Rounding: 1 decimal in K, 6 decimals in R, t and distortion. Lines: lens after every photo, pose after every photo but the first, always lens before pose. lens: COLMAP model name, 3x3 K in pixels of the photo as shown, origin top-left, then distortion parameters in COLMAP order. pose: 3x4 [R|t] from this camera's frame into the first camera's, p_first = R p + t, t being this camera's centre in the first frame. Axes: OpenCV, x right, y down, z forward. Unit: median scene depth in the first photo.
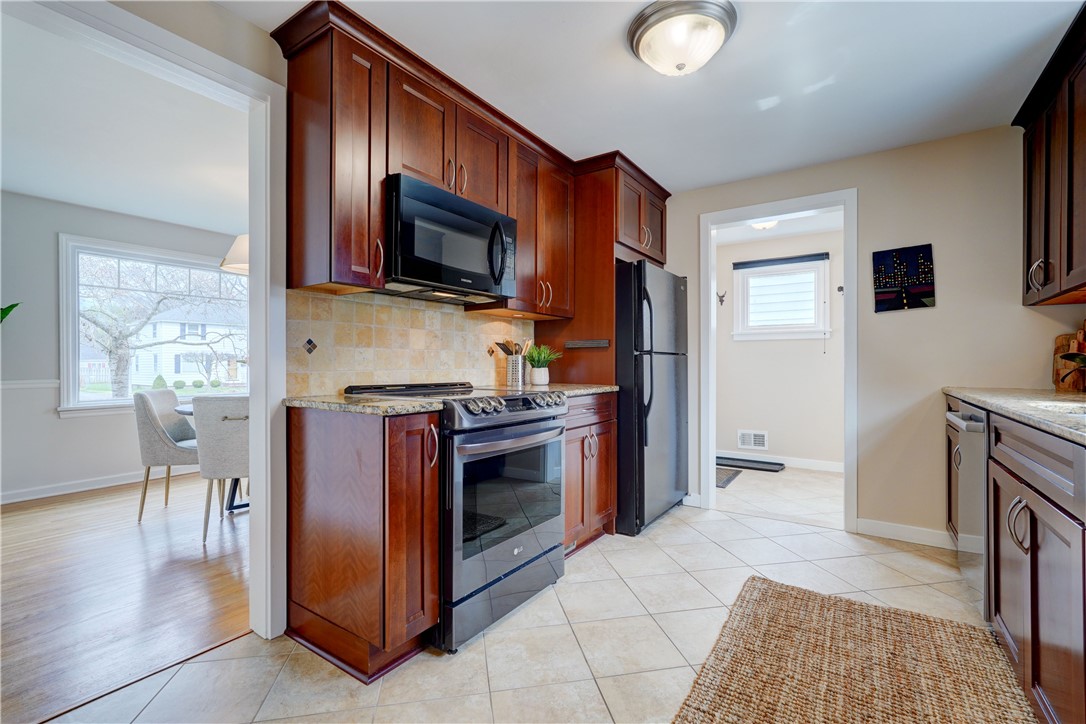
lens RADIAL K [[494.1, 0, 524.4], [0, 494.1, 360.0], [0, 0, 1]] dist [-0.012537, 0.008516]
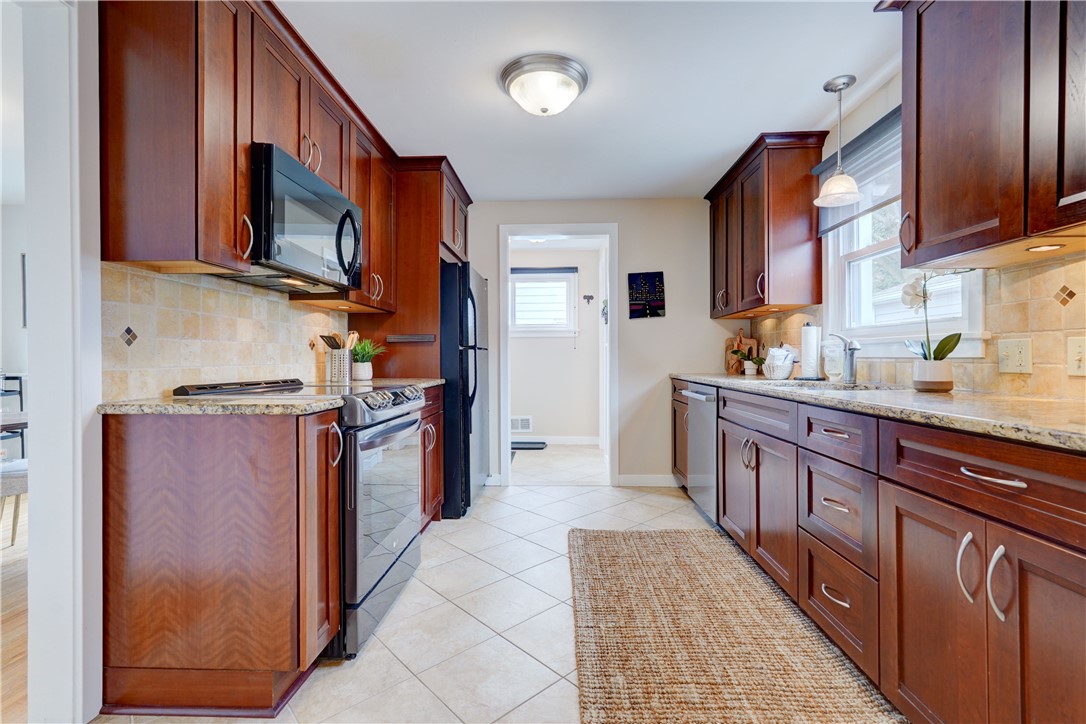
lens RADIAL K [[494.1, 0, 553.8], [0, 494.1, 354.8], [0, 0, 1]] dist [-0.012537, 0.008516]
pose [[0.839438, -0.000330, 0.543455, -0.255259], [0.000018, 1.000000, 0.000580, 0.000761], [-0.543456, -0.000477, 0.839438, -0.017160]]
